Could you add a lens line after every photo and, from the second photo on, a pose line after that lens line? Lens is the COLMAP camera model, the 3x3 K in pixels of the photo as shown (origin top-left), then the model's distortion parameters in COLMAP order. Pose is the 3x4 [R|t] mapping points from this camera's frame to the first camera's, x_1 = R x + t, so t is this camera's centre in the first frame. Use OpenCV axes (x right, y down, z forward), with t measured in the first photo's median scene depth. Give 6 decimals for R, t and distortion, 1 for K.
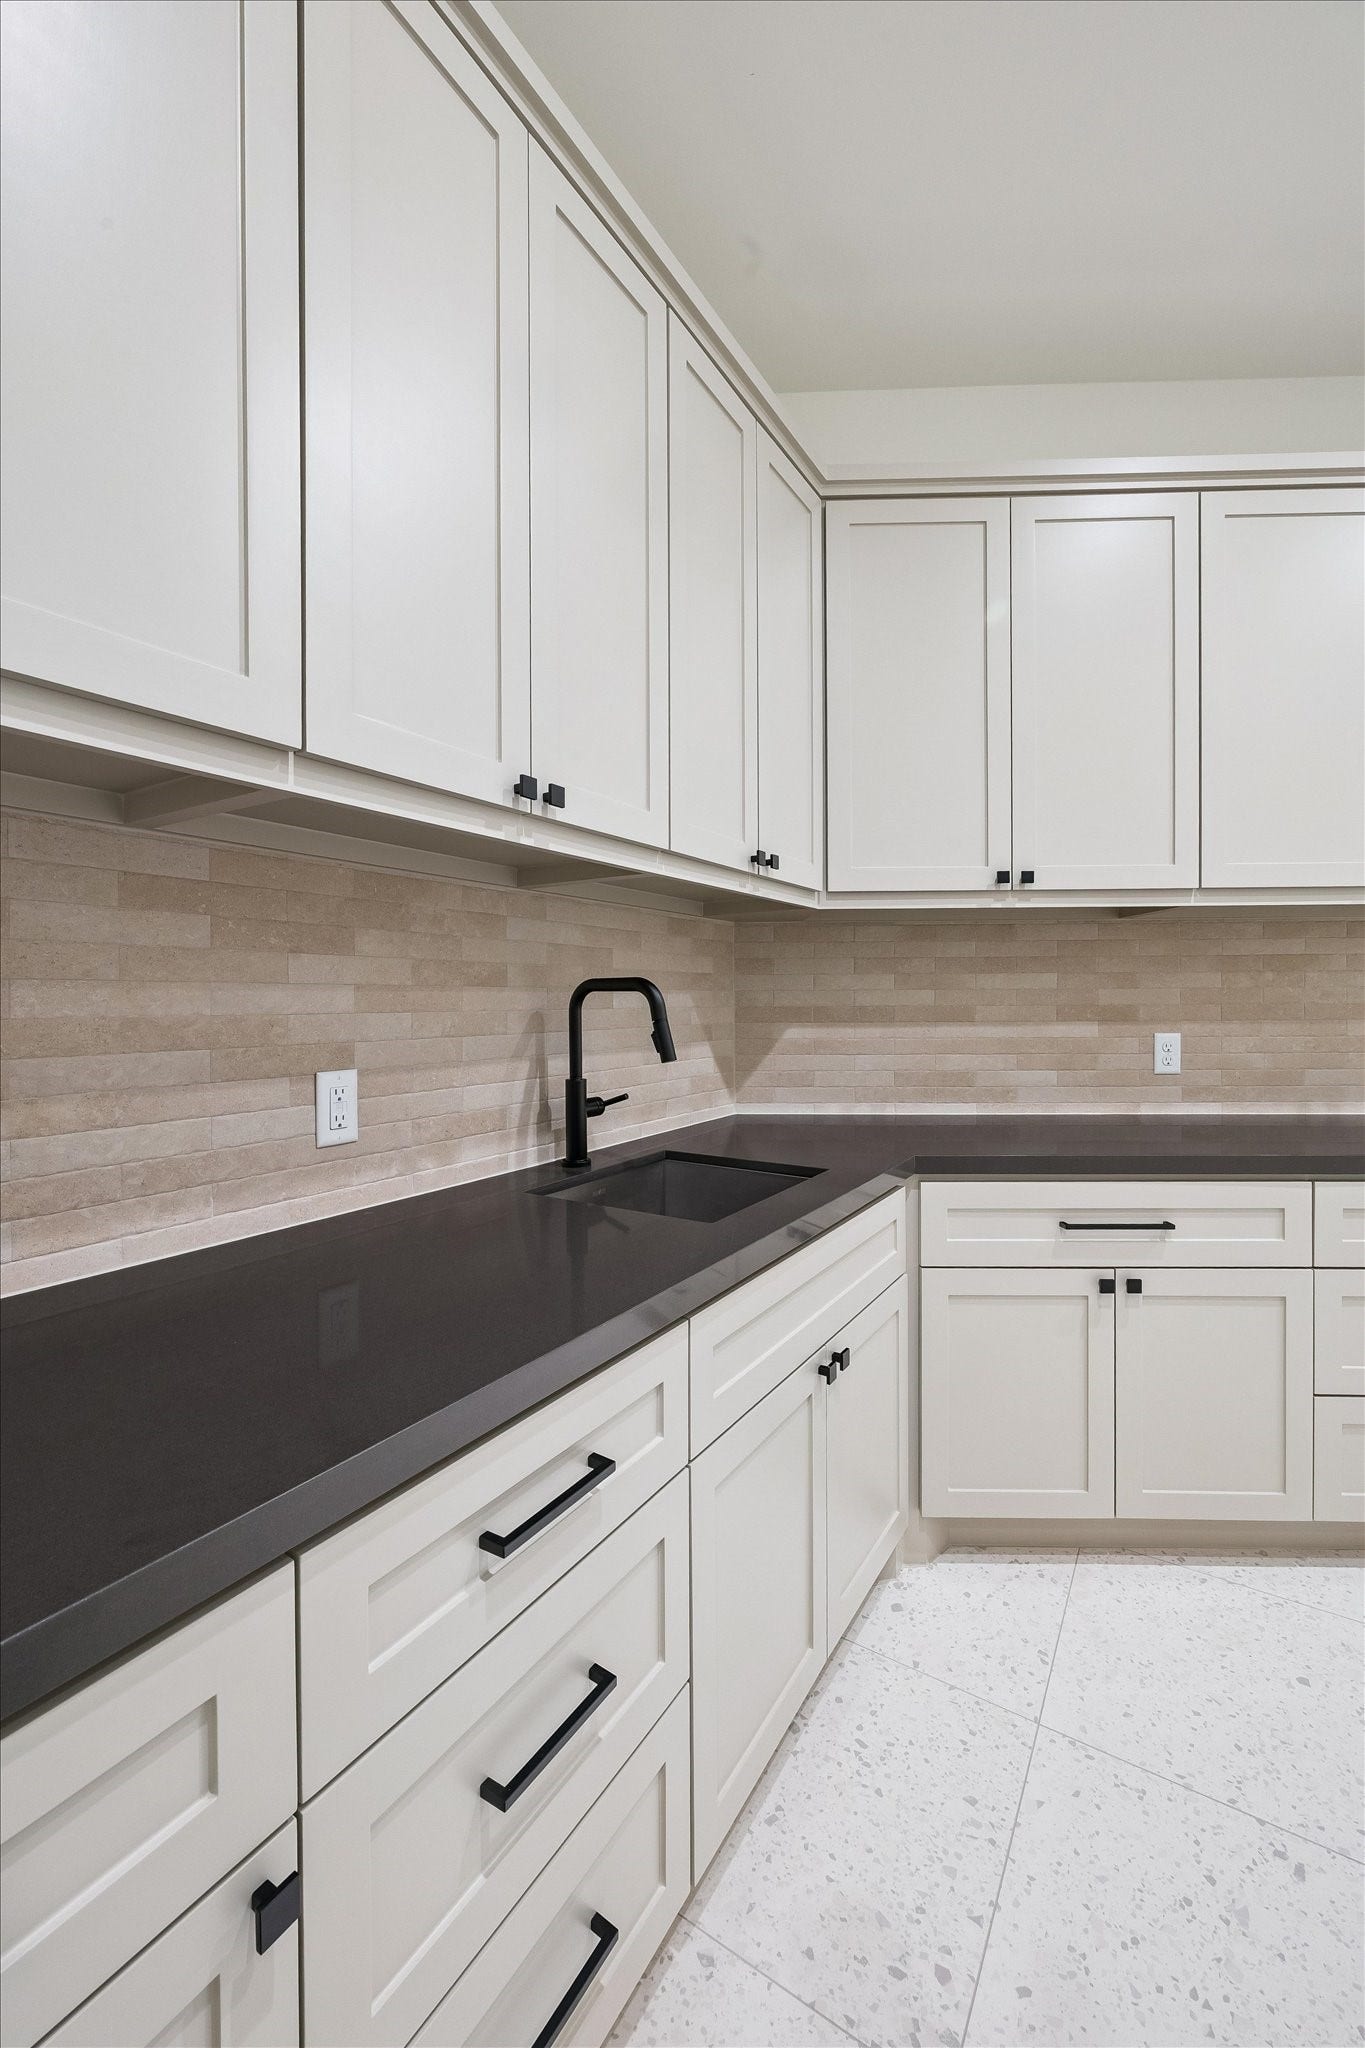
lens RADIAL K [[825.7, 0, 678.0], [0, 825.7, 997.1], [0, 0, 1]] dist [-0.000758, -0.000016]
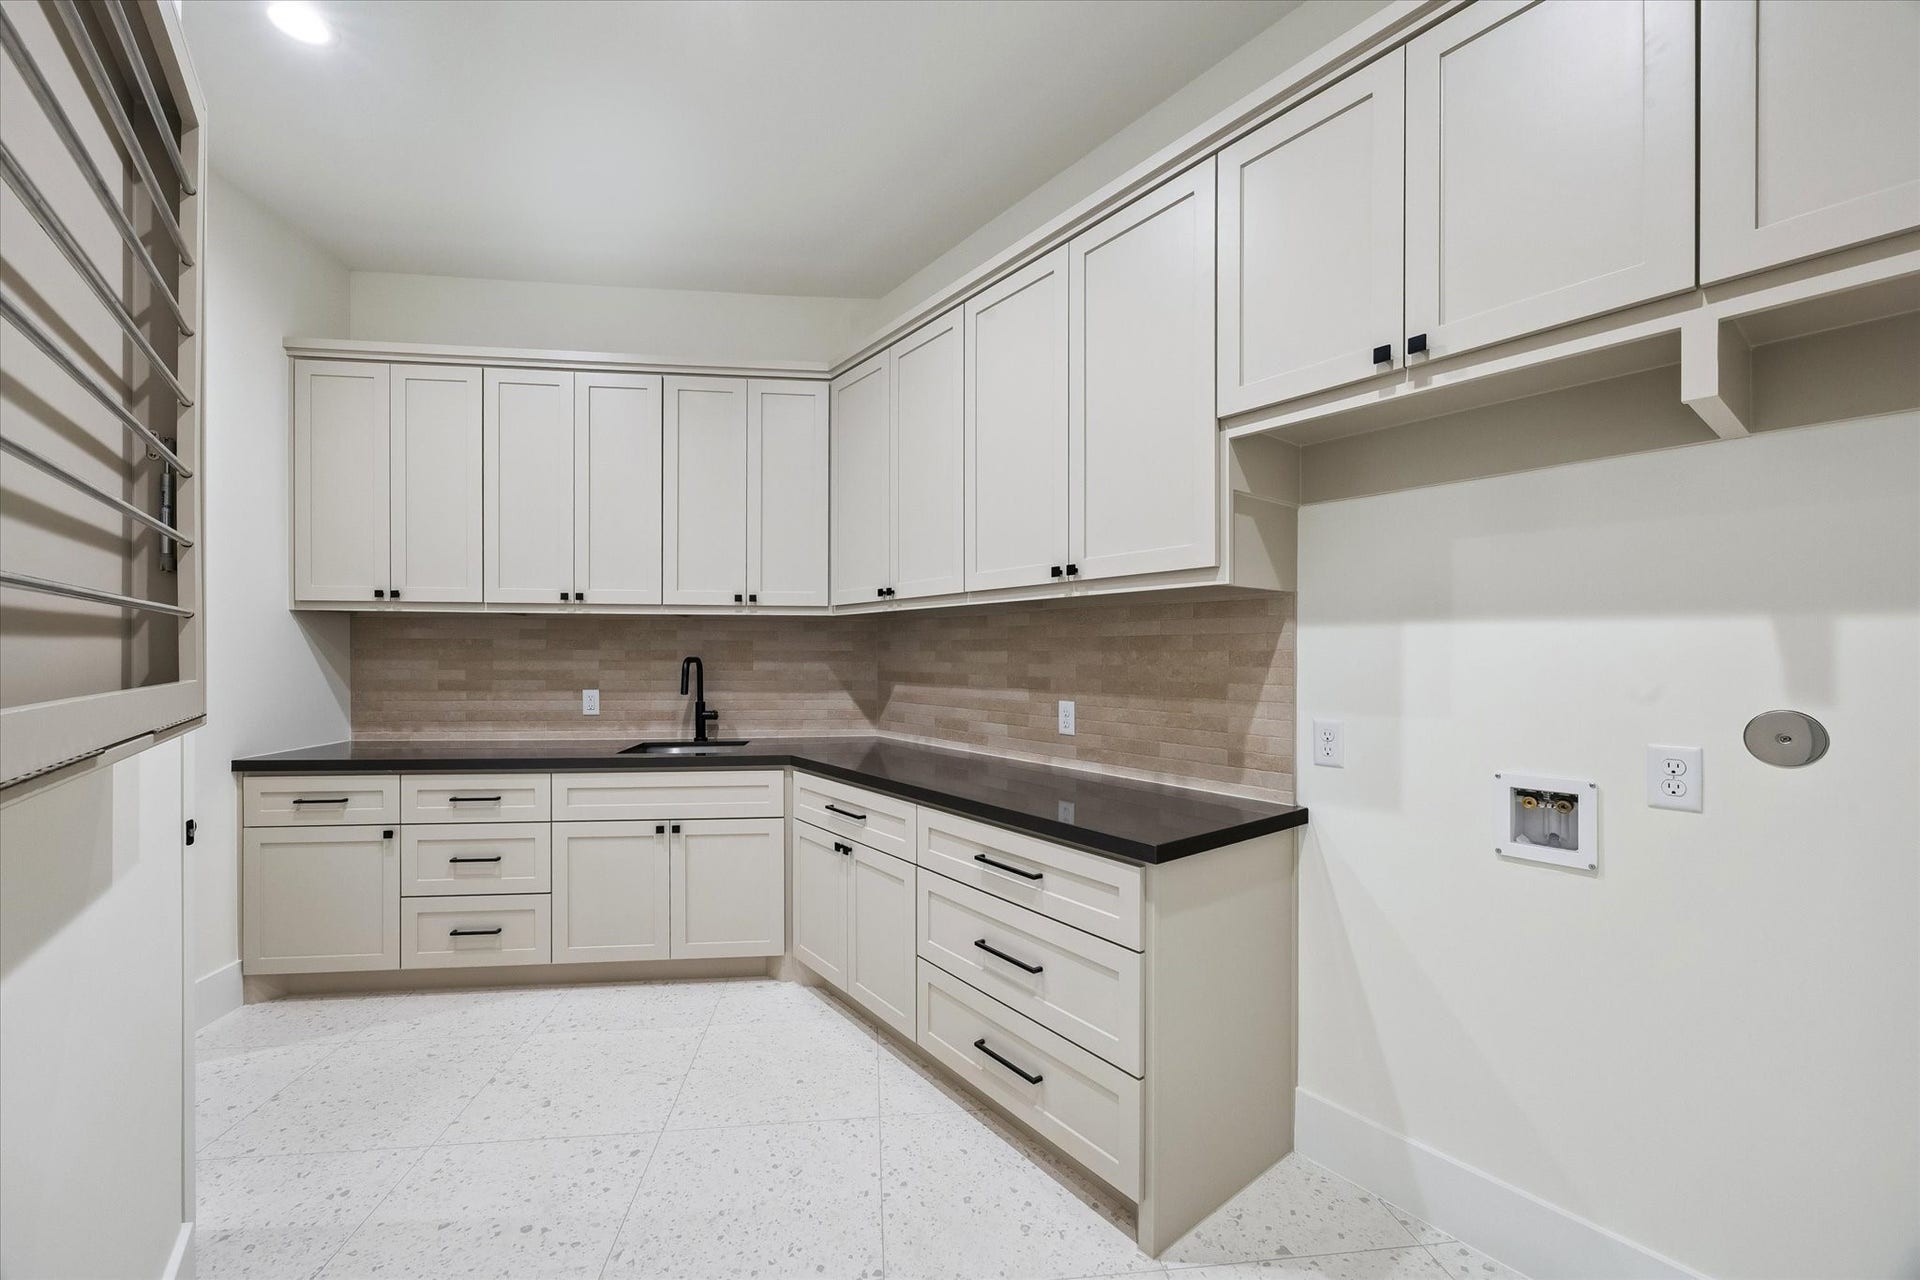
lens RADIAL K [[753.1, 0, 963.1], [0, 753.1, 647.3], [0, 0, 1]] dist [0.000166, 0.000022]
pose [[0.637402, 0.000889, -0.770531, 1.352137], [-0.004161, 0.999989, -0.002288, -0.032609], [0.770520, 0.004665, 0.637398, 0.175395]]
